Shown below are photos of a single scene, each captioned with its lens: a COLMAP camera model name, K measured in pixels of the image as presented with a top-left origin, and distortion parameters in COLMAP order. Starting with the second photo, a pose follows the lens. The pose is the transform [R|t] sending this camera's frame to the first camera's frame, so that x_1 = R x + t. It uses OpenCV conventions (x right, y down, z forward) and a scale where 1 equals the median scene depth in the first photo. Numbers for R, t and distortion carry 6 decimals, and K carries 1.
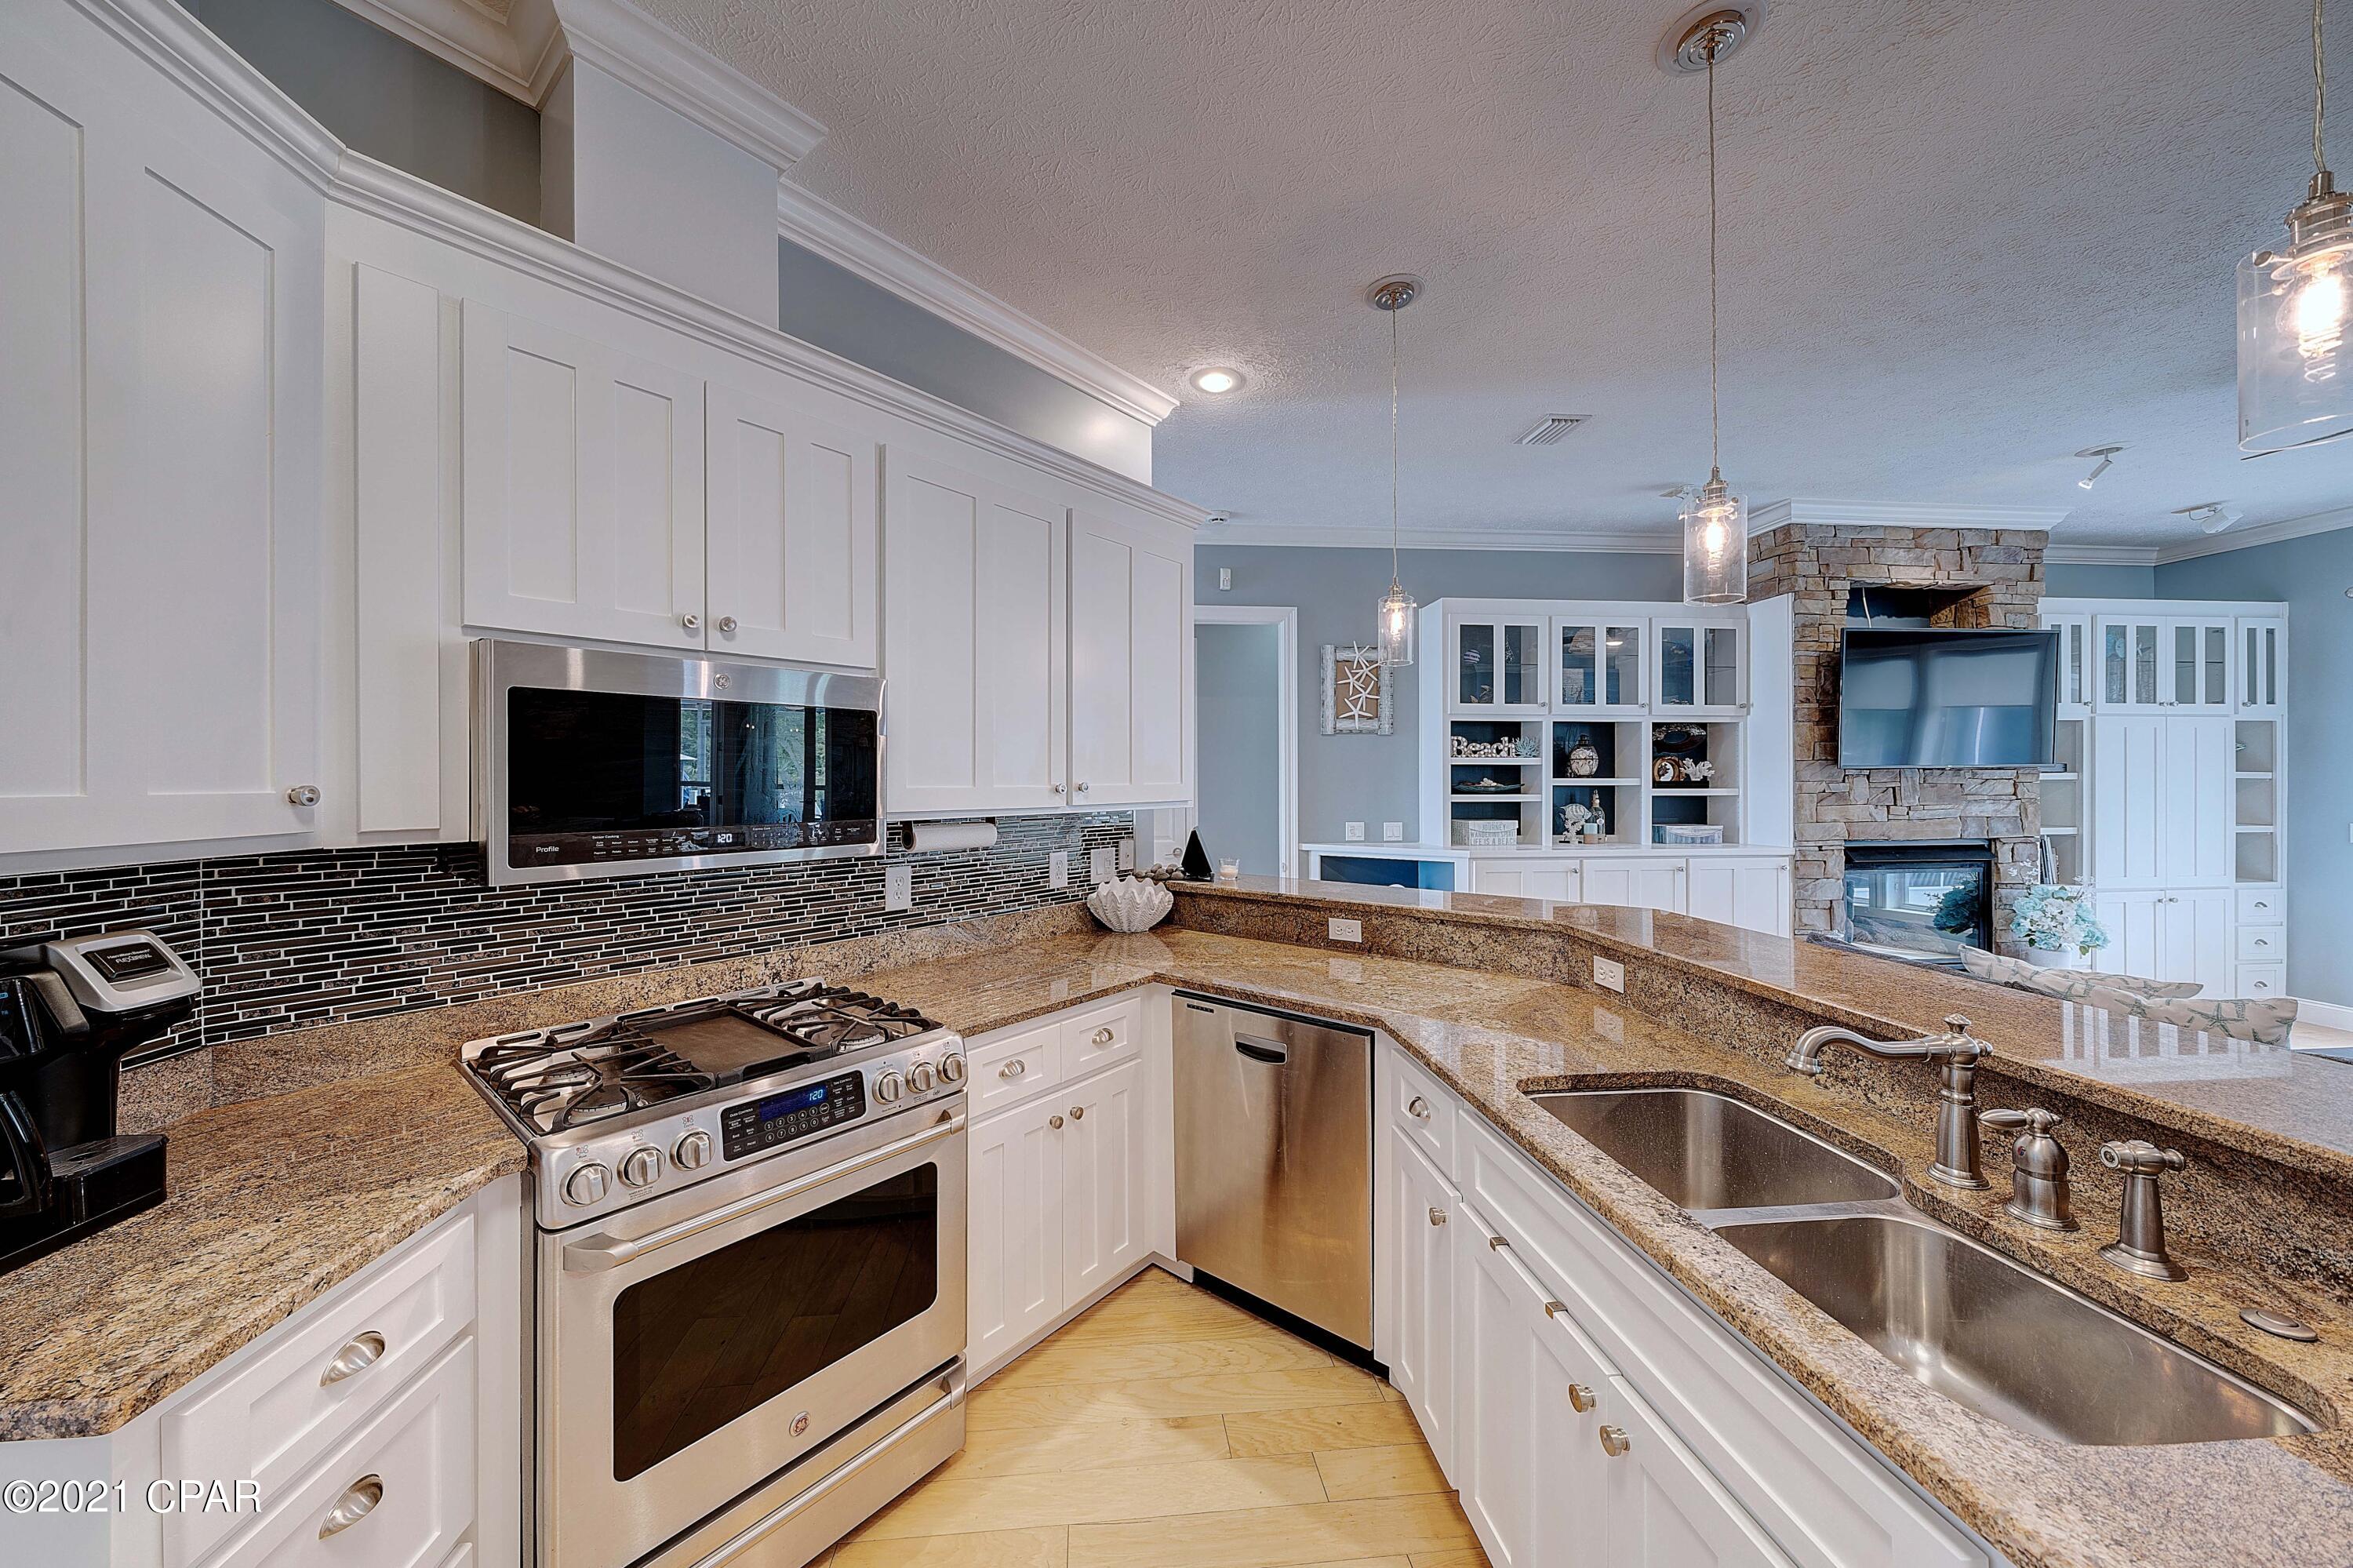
lens RADIAL K [[808.7, 0, 1162.3], [0, 808.7, 783.3], [0, 0, 1]] dist [-0.002260, -0.000297]
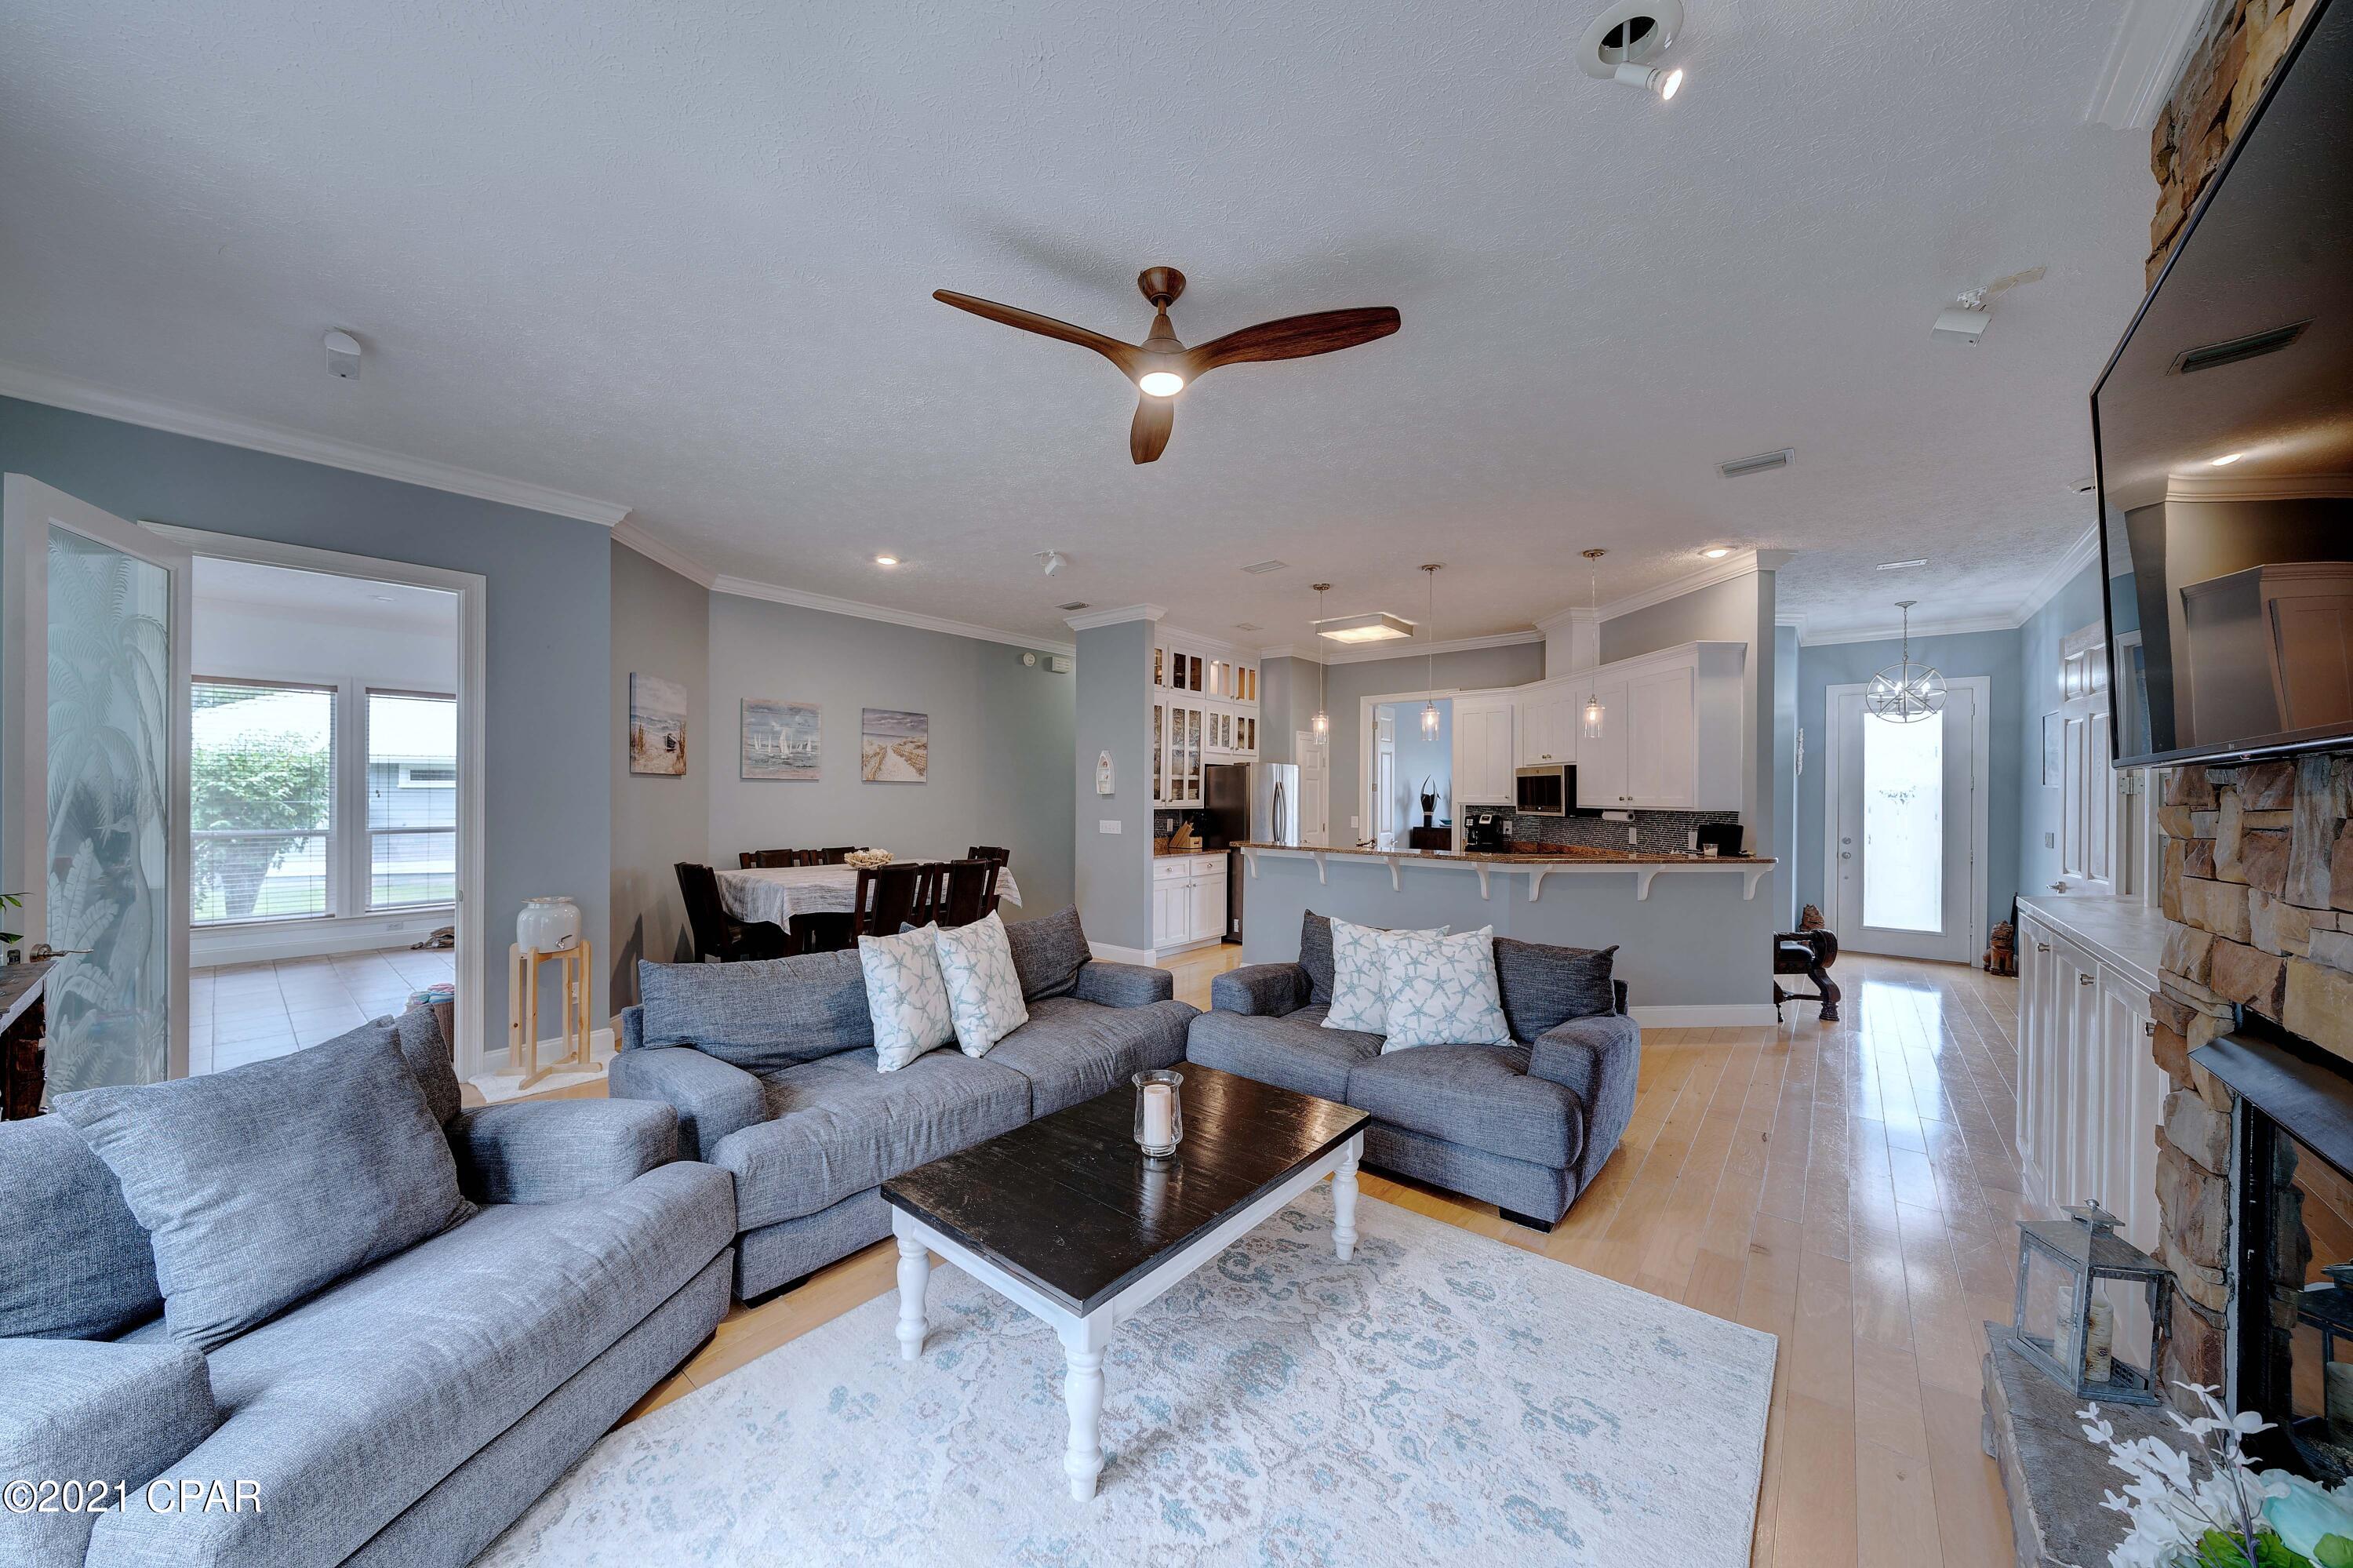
lens RADIAL K [[800.2, 0, 1161.5], [0, 800.2, 789.1], [0, 0, 1]] dist [-0.006216, -0.000012]
pose [[-0.712571, -0.003604, -0.701591, 1.344427], [-0.005701, 0.999984, 0.000652, -0.008114], [0.701577, 0.004464, -0.712580, 0.914612]]
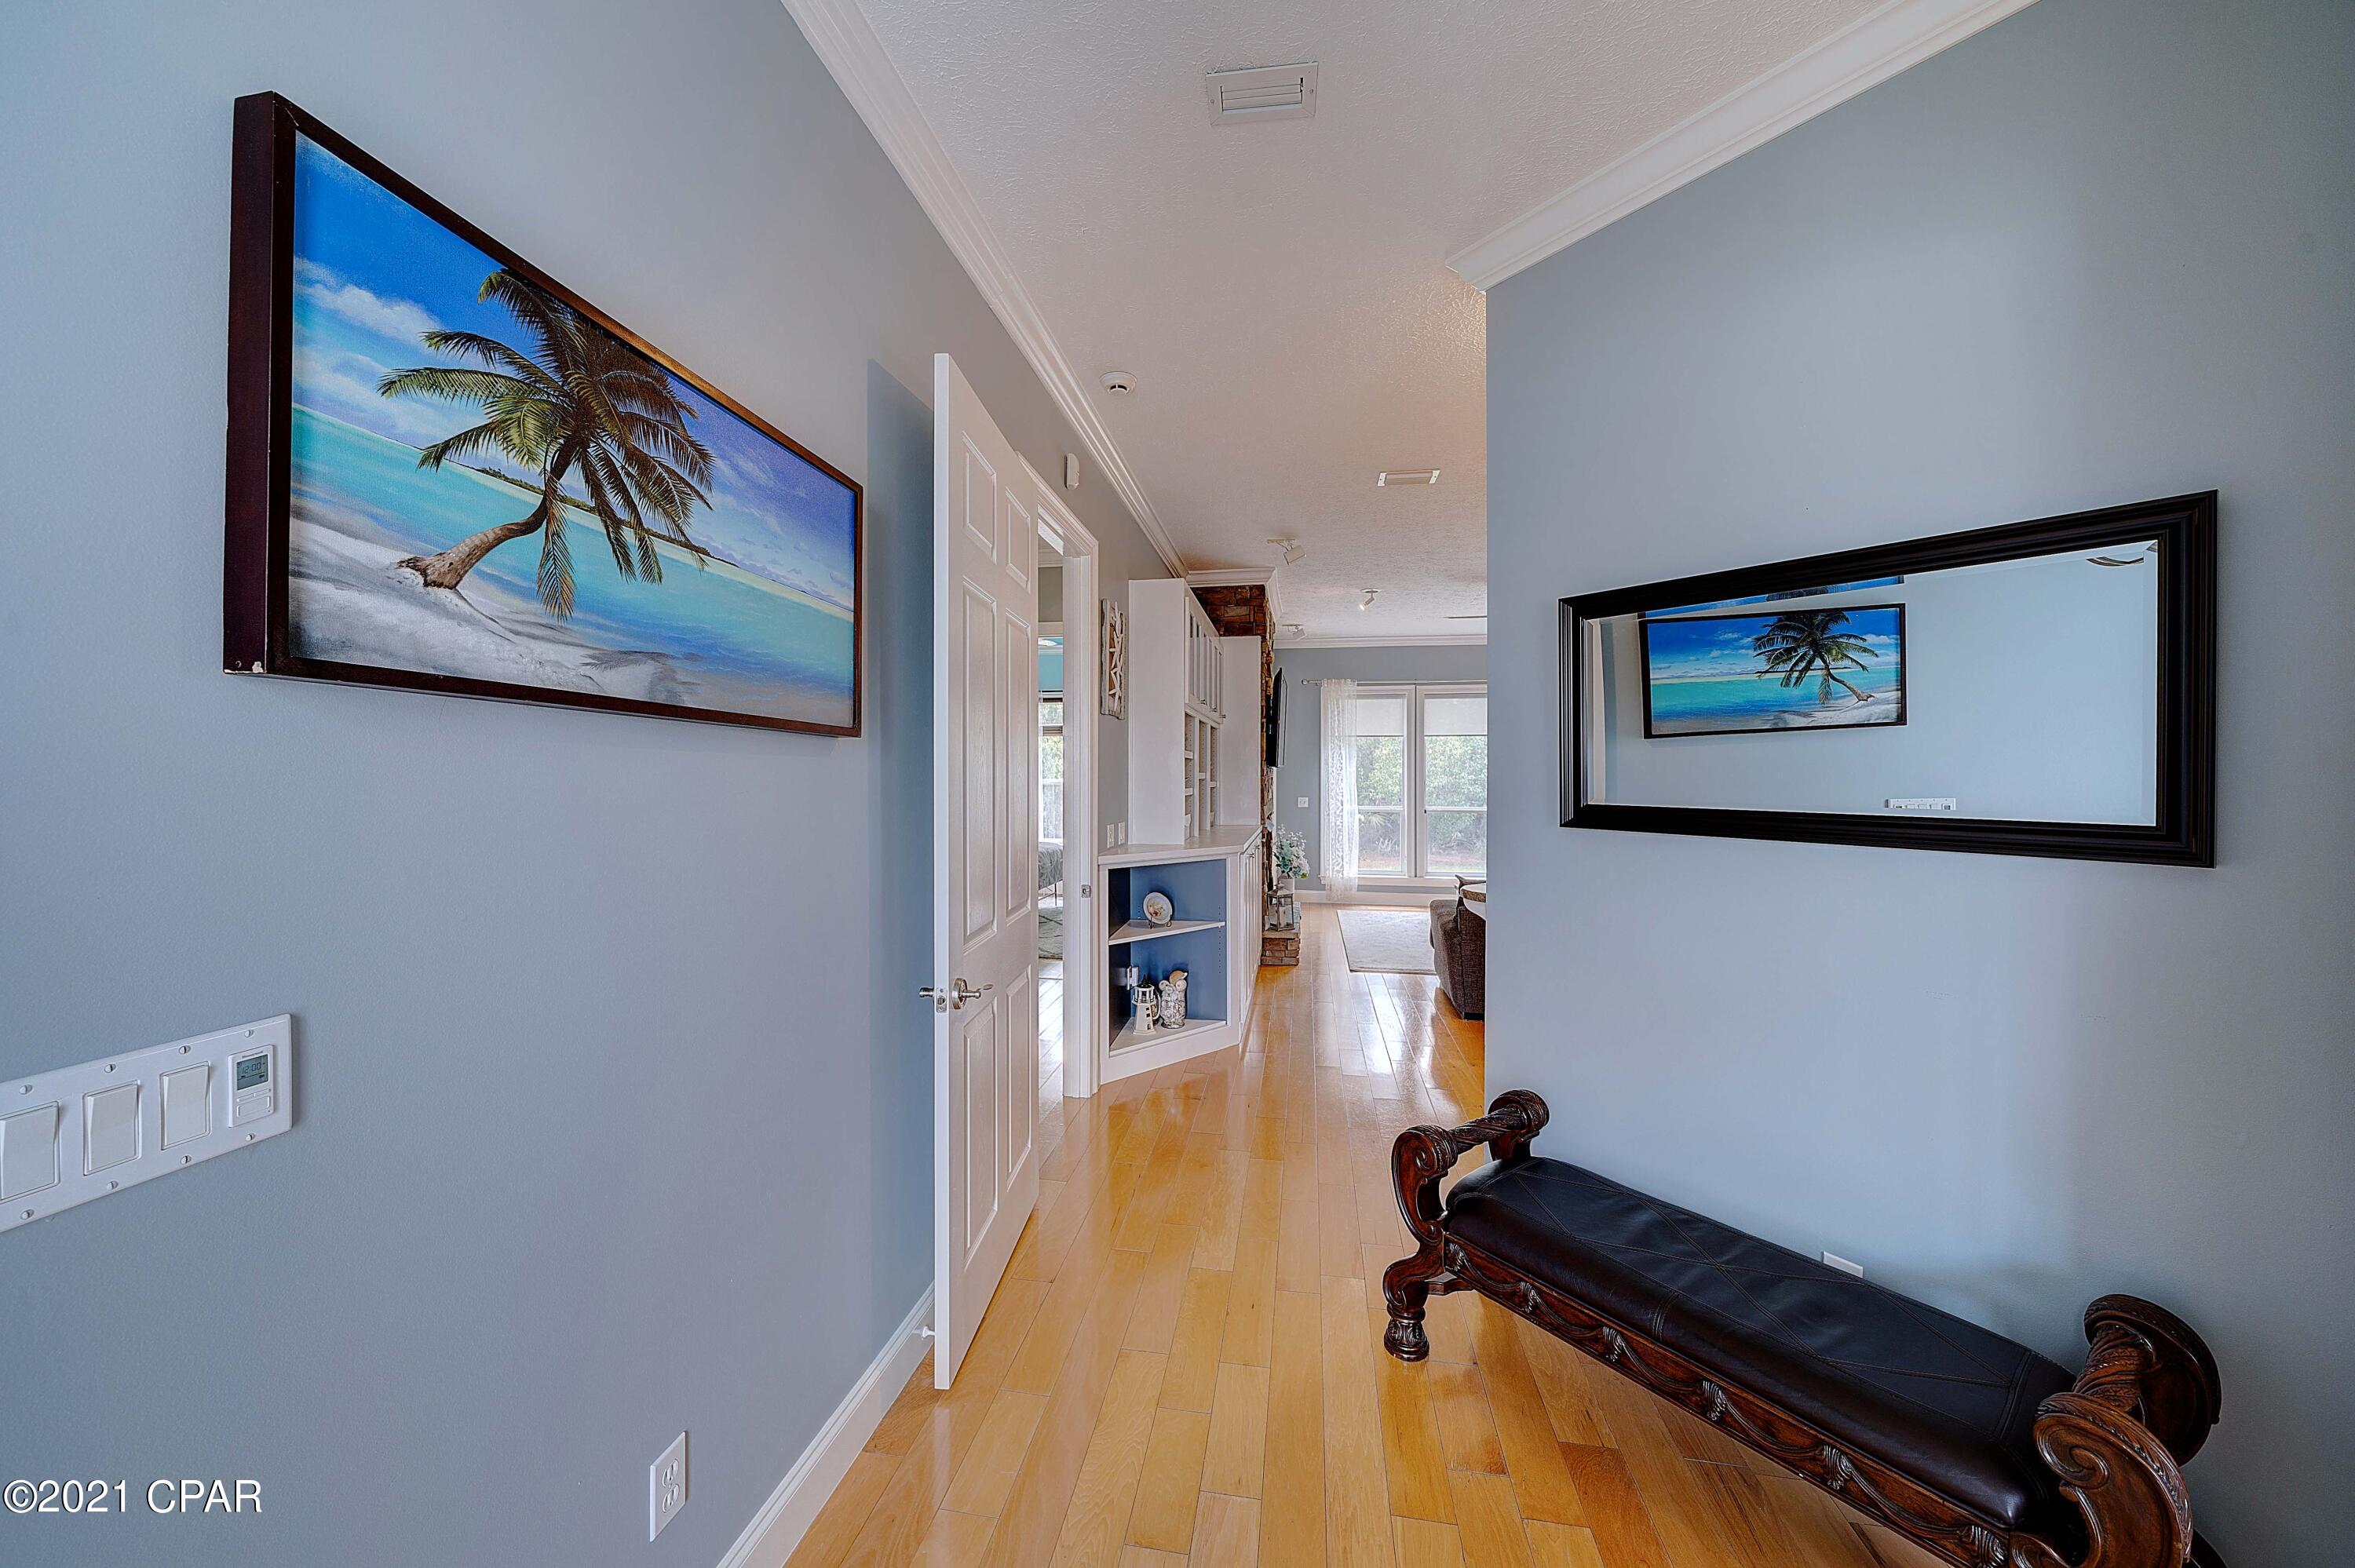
lens RADIAL K [[870.6, 0, 1177.5], [0, 870.6, 784.0], [0, 0, 1]] dist [-0.001050, -0.000063]
pose [[0.233242, -0.006944, 0.972394, -0.648074], [-0.001552, 0.999971, 0.007513, -0.000813], [-0.972418, -0.003261, 0.233224, 0.782089]]
